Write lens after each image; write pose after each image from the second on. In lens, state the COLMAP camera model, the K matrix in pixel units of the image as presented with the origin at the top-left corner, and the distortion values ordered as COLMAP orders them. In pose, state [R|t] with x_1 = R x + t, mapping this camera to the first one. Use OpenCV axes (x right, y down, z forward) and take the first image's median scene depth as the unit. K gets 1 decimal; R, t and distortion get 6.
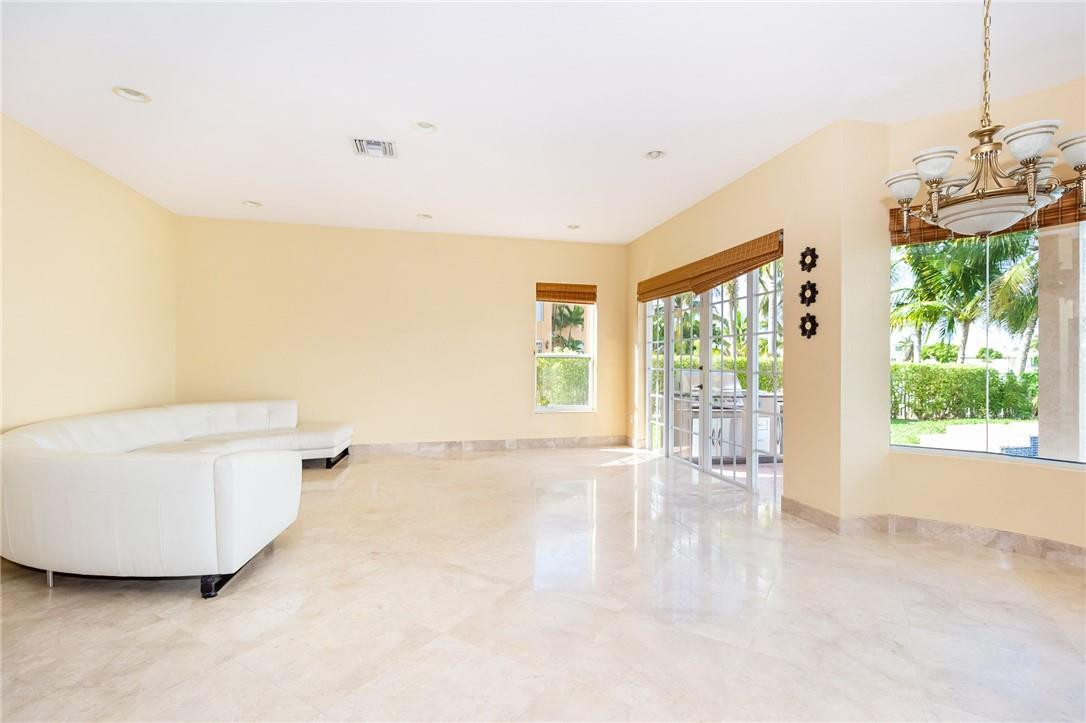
lens RADIAL K [[506.3, 0, 545.7], [0, 506.3, 362.5], [0, 0, 1]] dist [0.004222, 0.000058]
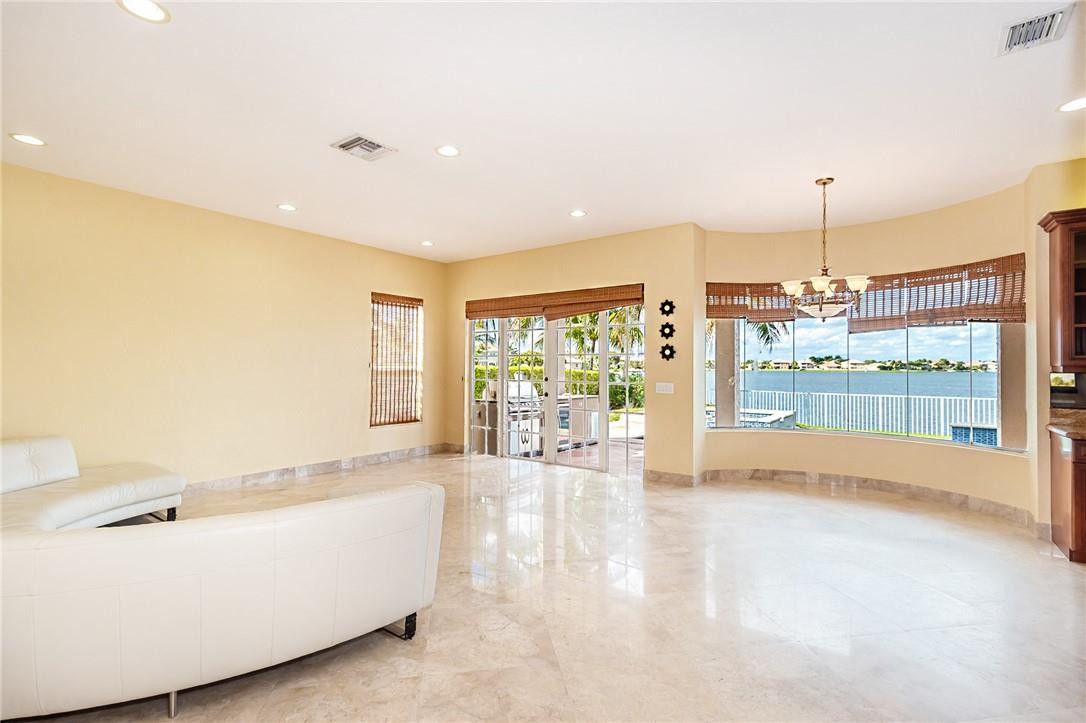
lens RADIAL K [[506.3, 0, 553.6], [0, 506.3, 360.8], [0, 0, 1]] dist [0.004222, 0.000058]
pose [[0.753197, 0.006737, 0.657761, -0.719132], [0.000211, 0.999945, -0.010483, -0.031272], [-0.657796, 0.008035, 0.753154, 0.093476]]
